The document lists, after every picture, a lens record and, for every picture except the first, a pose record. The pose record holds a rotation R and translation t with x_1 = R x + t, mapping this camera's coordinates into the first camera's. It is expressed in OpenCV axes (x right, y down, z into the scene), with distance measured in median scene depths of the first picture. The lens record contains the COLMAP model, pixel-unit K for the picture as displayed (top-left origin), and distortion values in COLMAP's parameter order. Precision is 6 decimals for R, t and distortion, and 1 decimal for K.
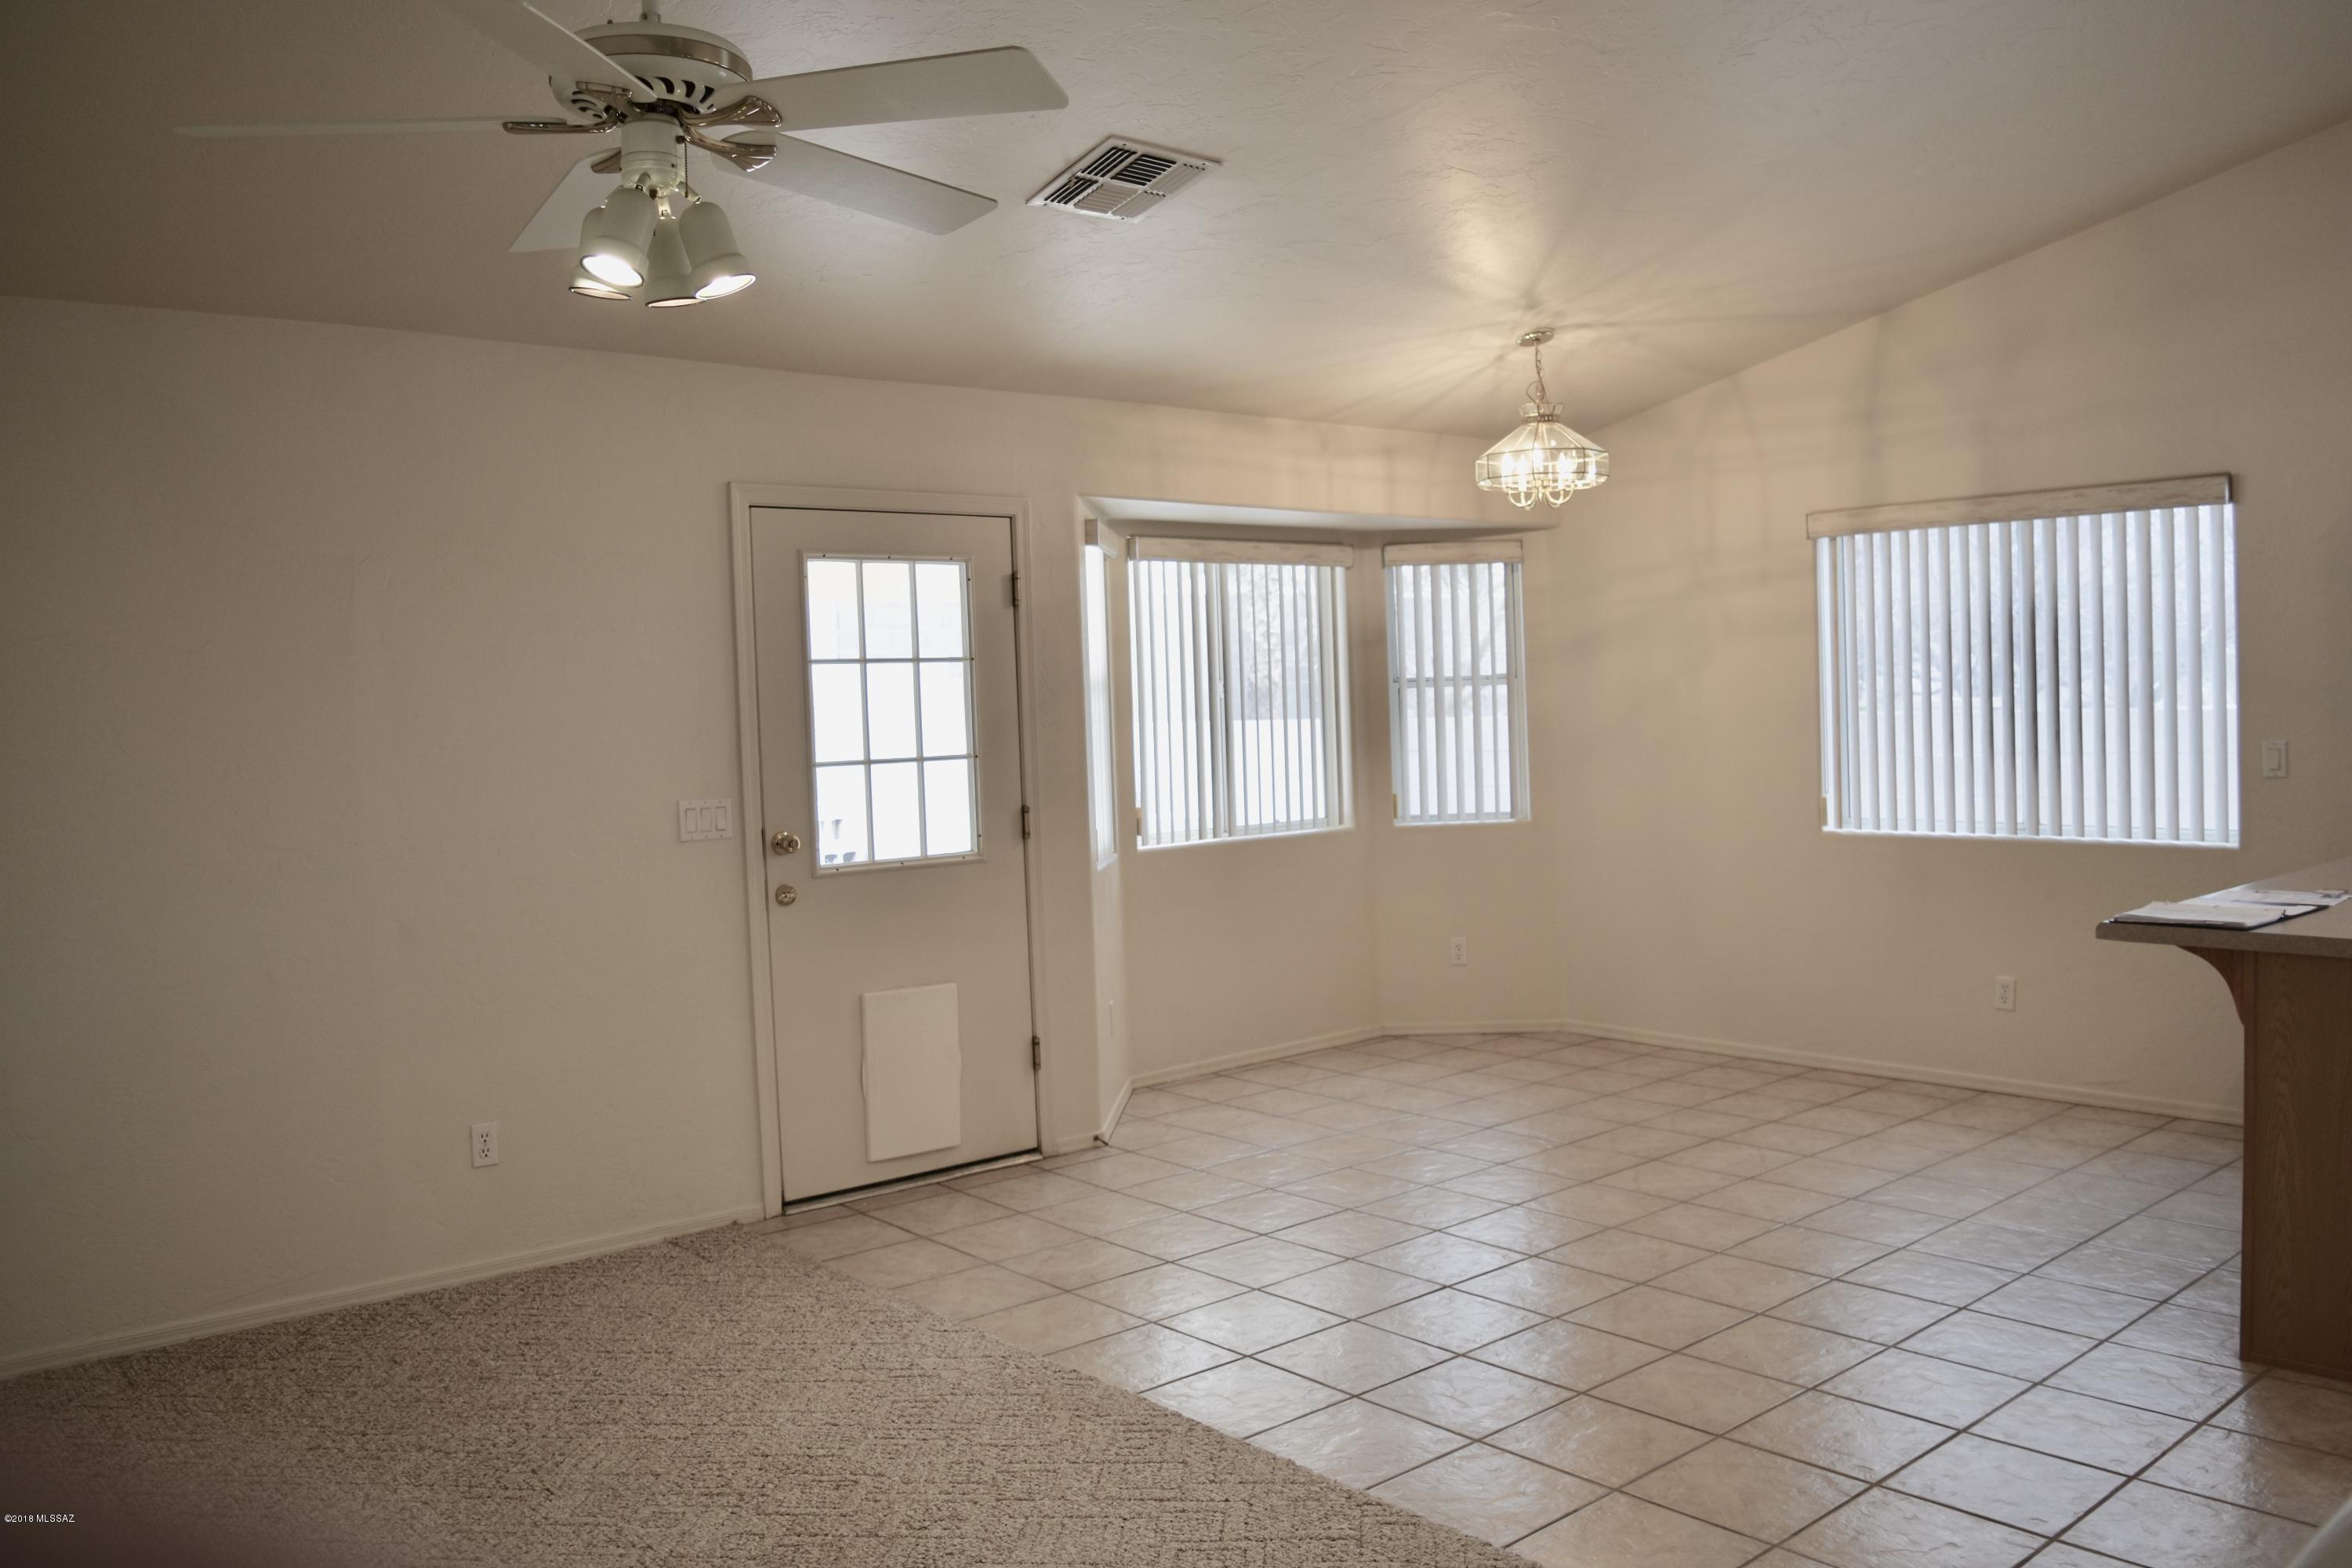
lens RADIAL K [[1848.5, 0, 1186.7], [0, 1848.5, 769.3], [0, 0, 1]] dist [-0.099073, 0.025251]
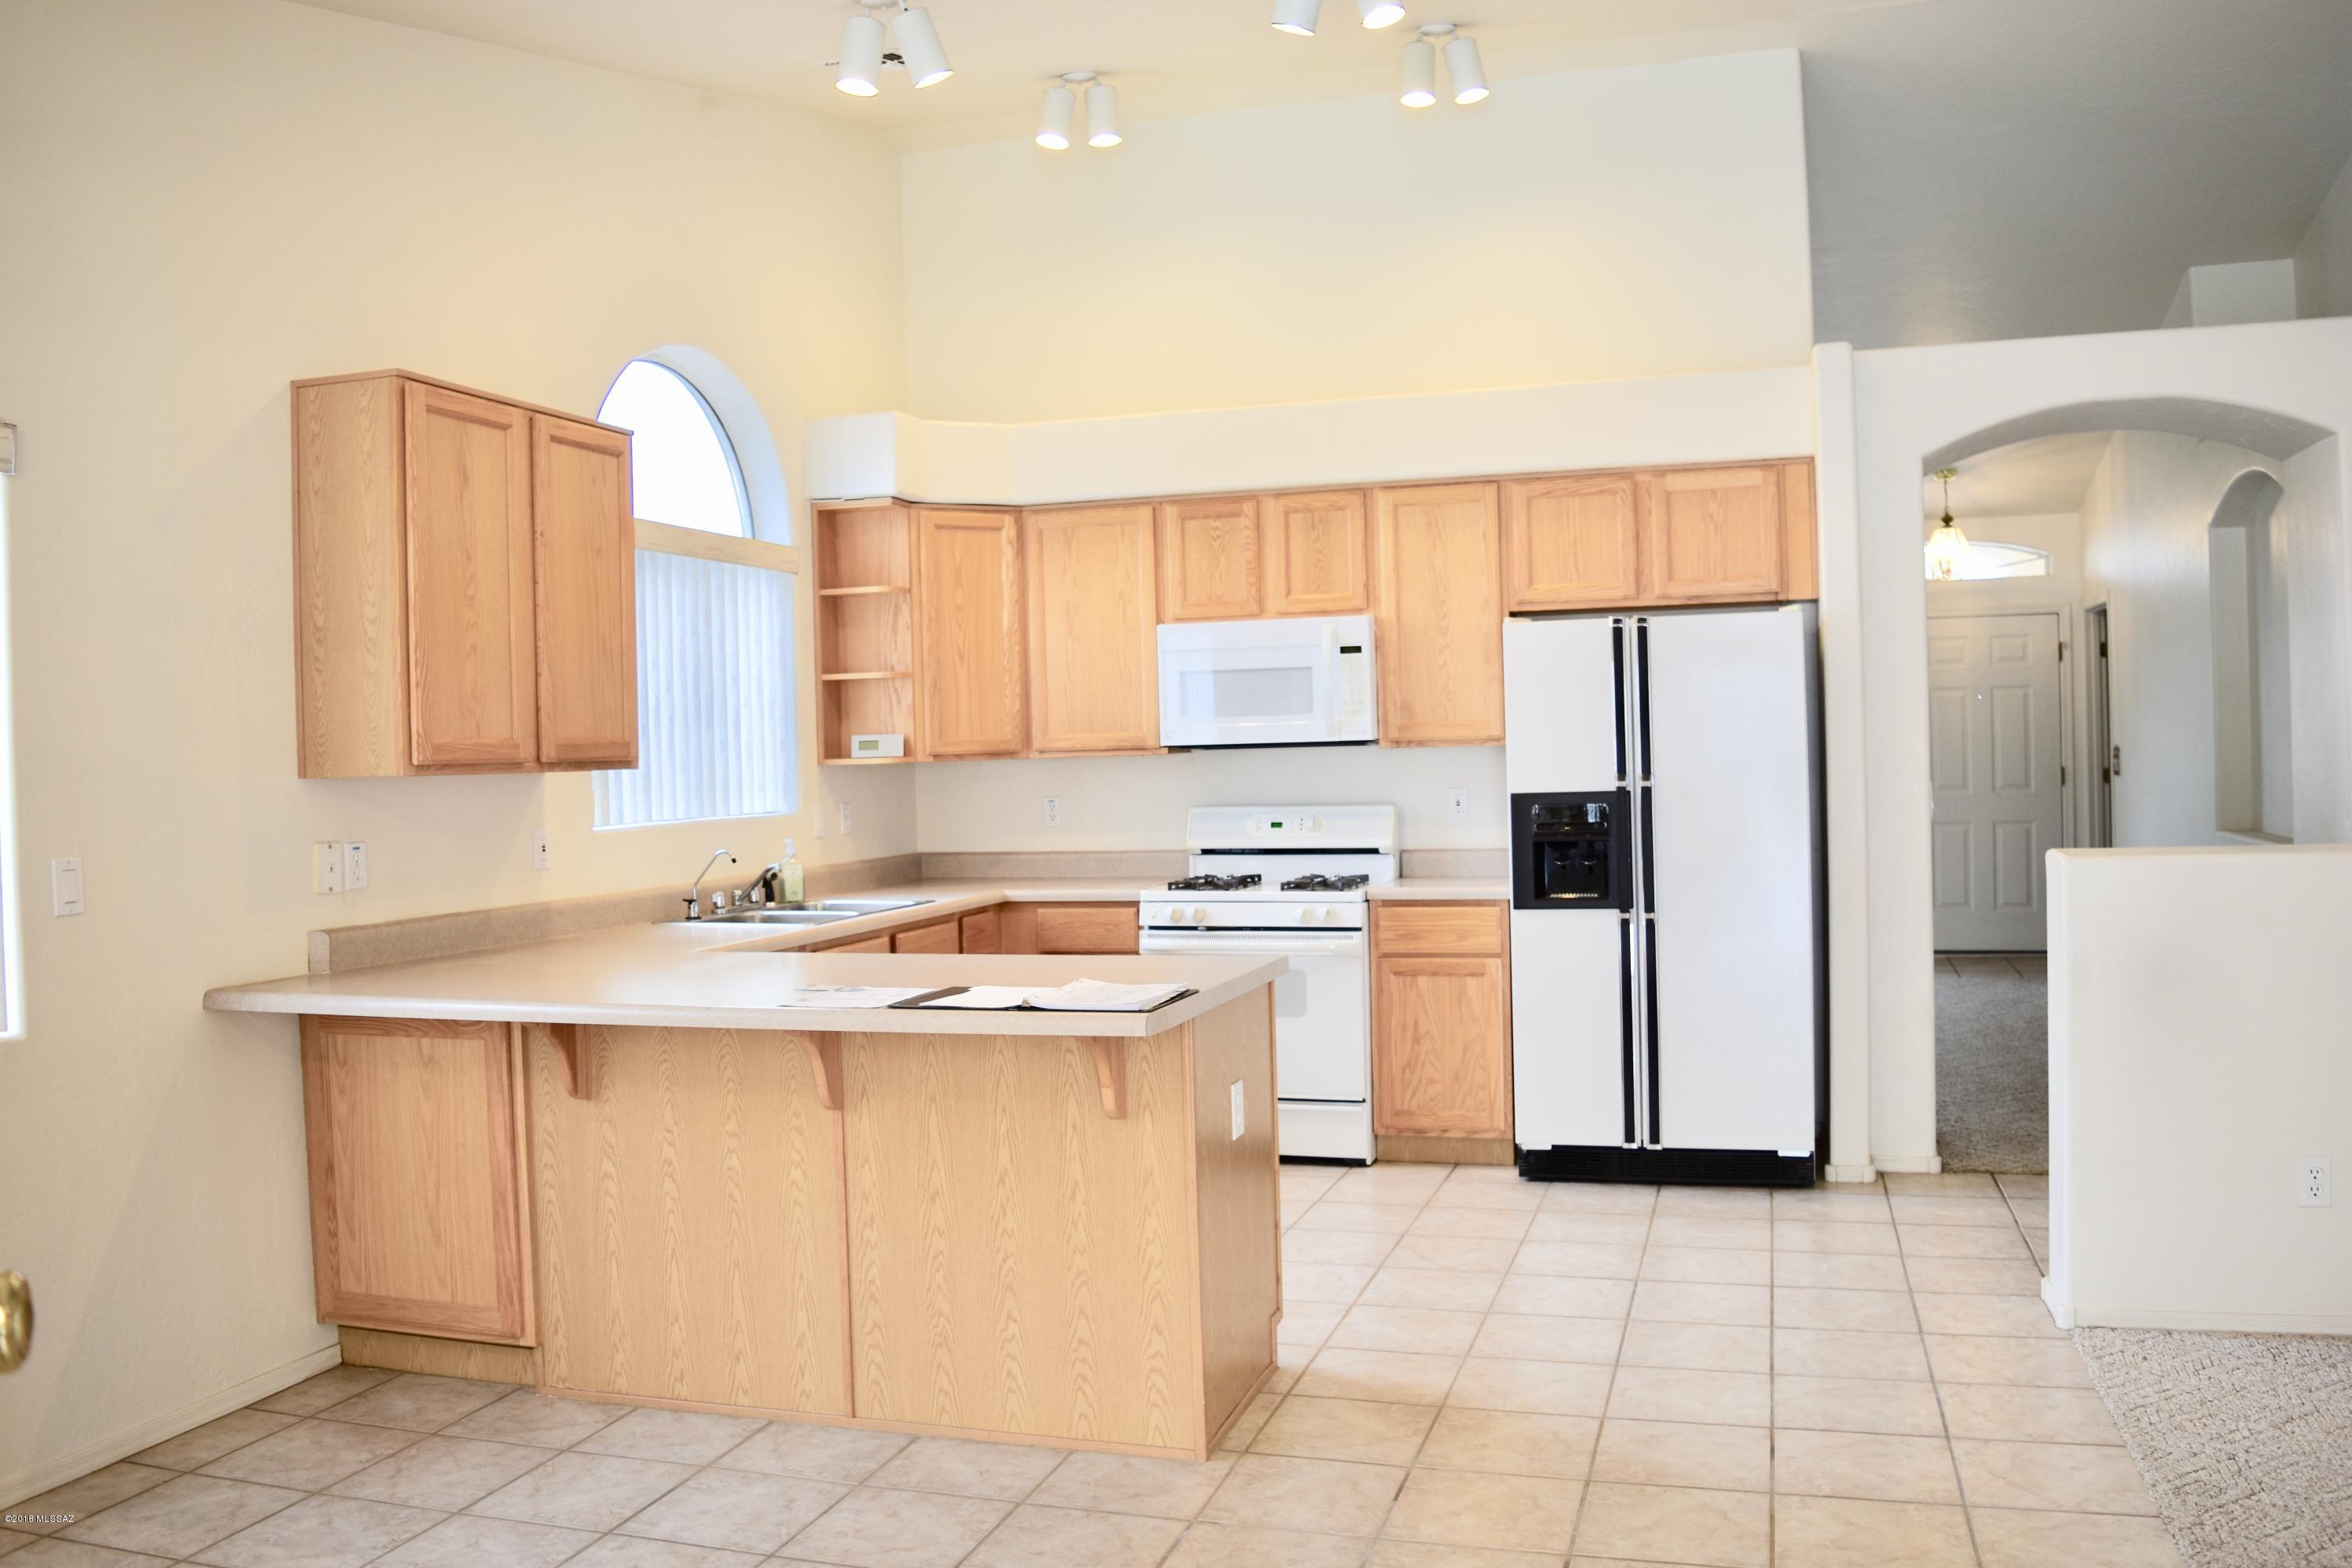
lens RADIAL K [[1848.5, 0, 1186.7], [0, 1848.5, 769.3], [0, 0, 1]] dist [-0.099073, 0.025251]
pose [[-0.531387, 0.041983, 0.846088, -0.138444], [0.079647, 0.996823, 0.000560, -0.015622], [-0.843377, 0.067686, -0.533042, 0.978656]]
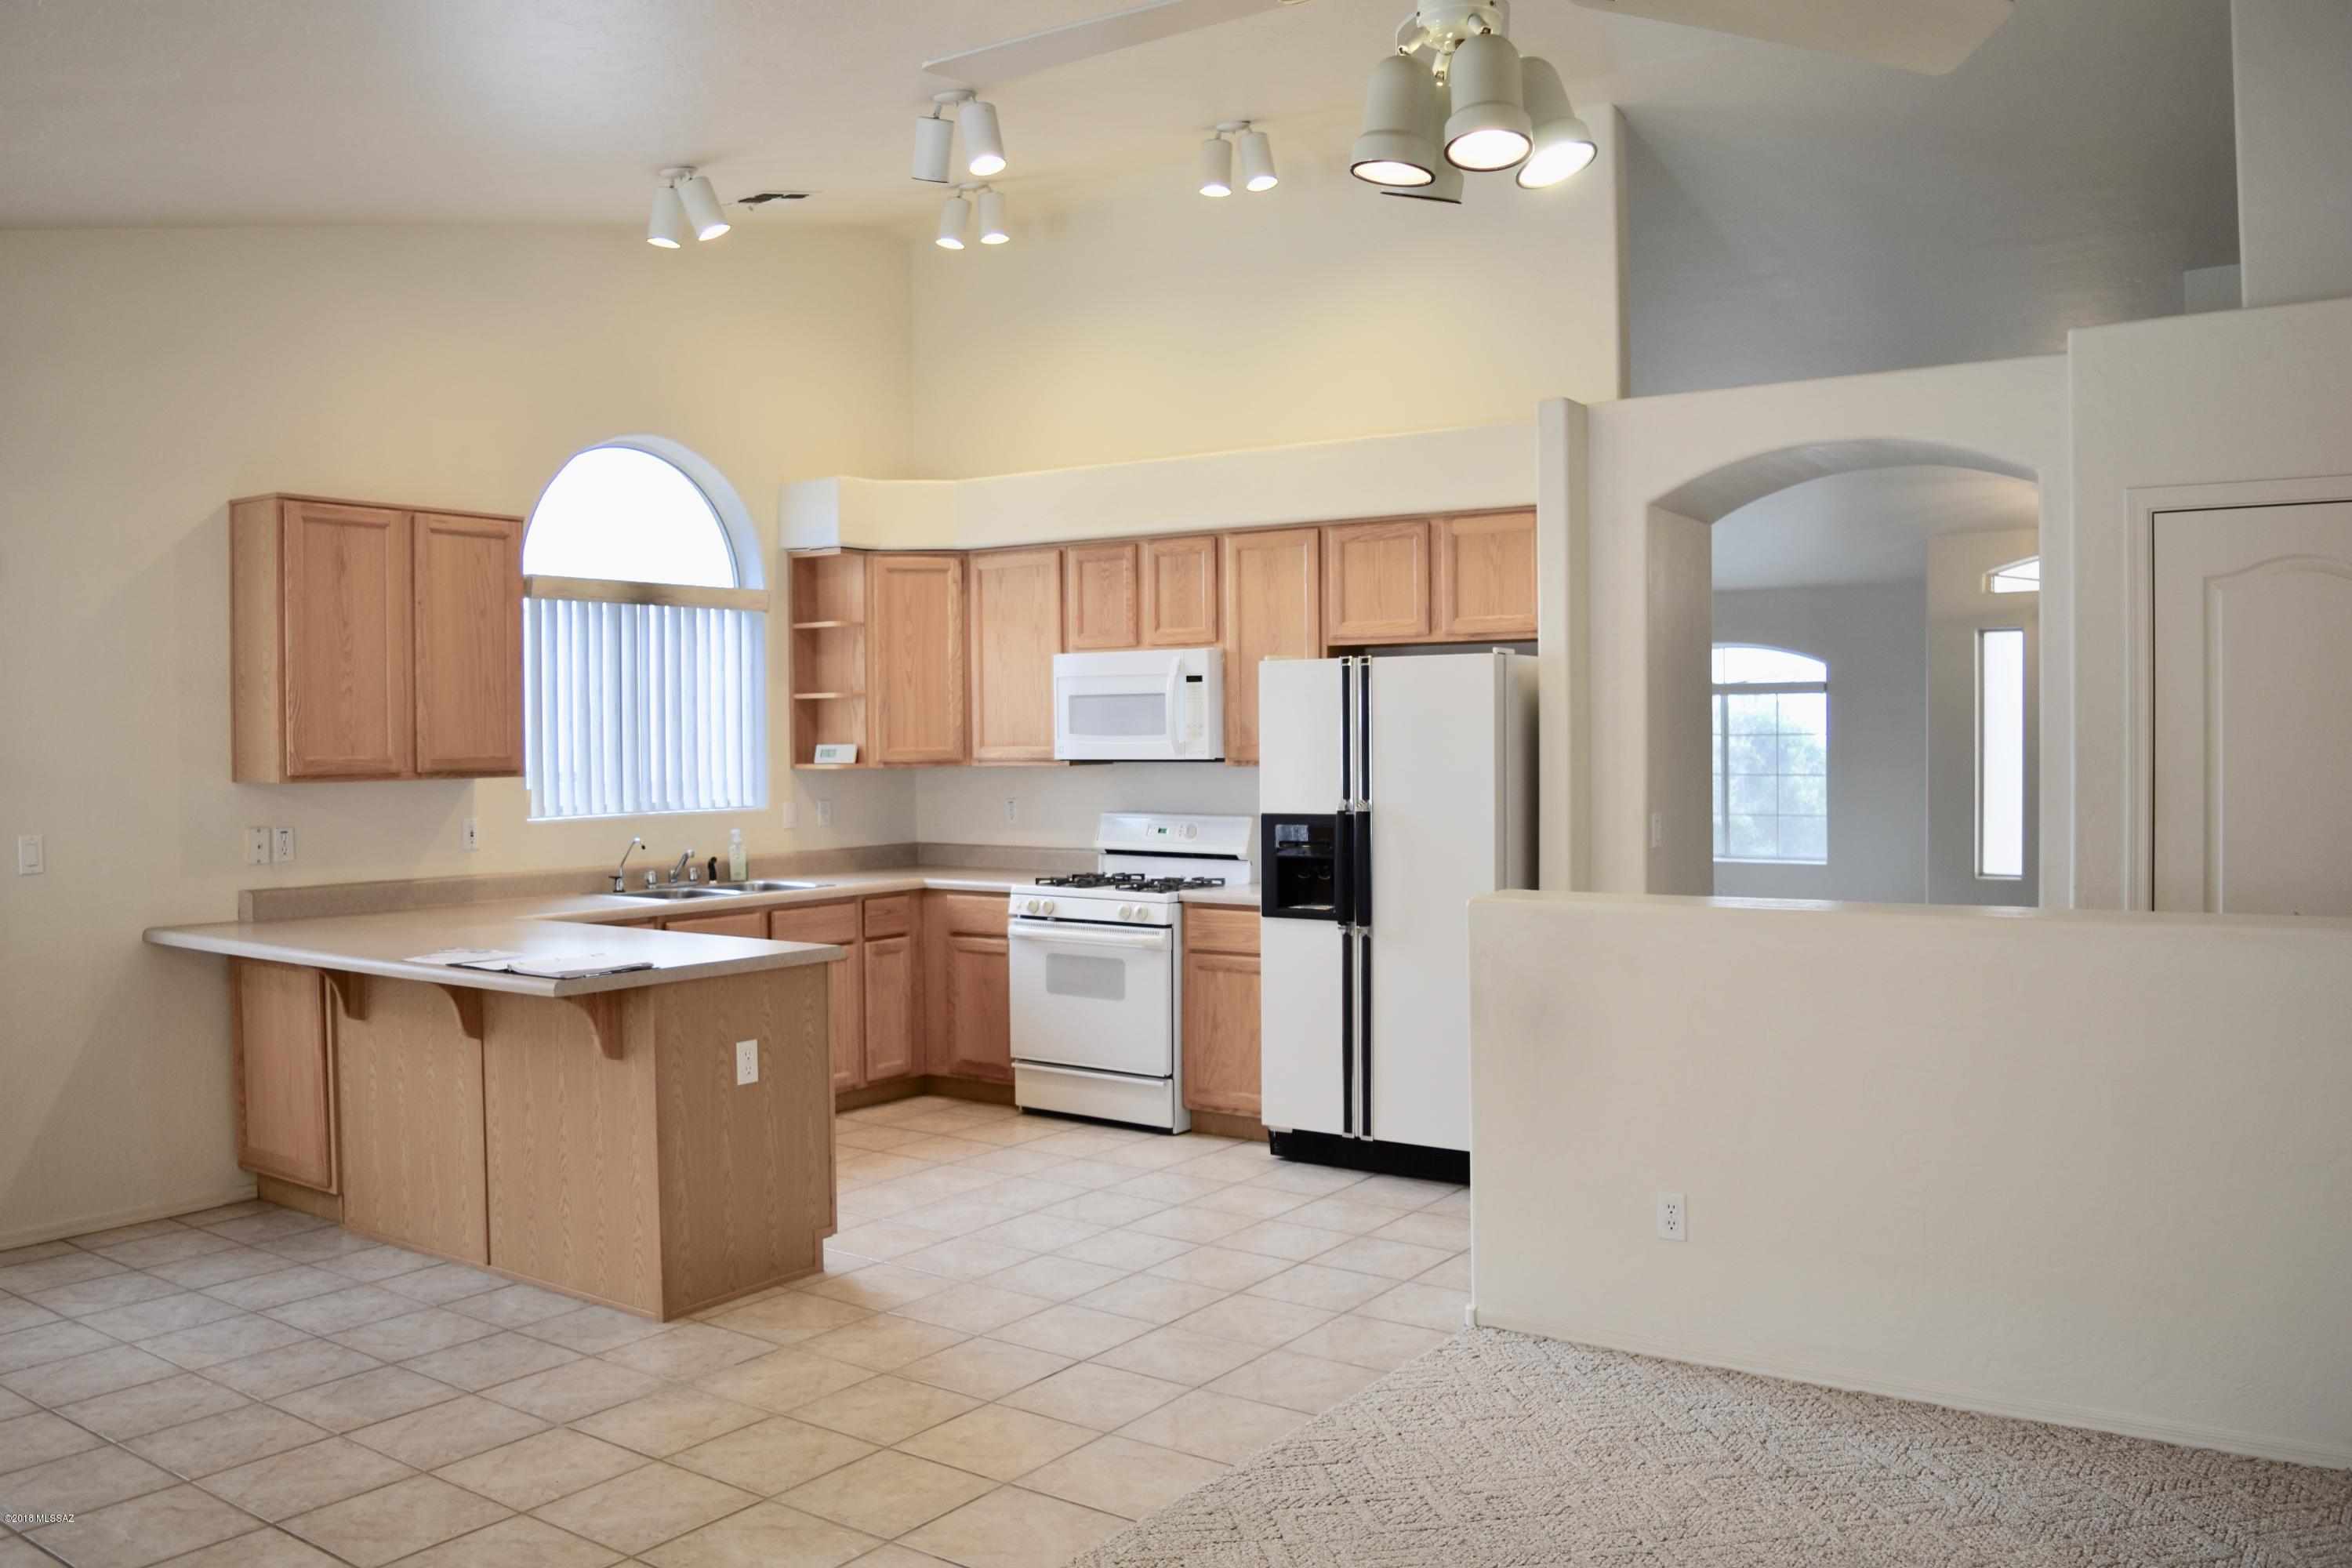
lens RADIAL K [[1848.5, 0, 1186.7], [0, 1848.5, 769.3], [0, 0, 1]] dist [-0.099073, 0.025251]
pose [[-0.249419, 0.019022, 0.968209, -0.462626], [0.056390, 0.998396, -0.005089, -0.011515], [-0.966752, 0.053328, -0.250092, 0.622795]]
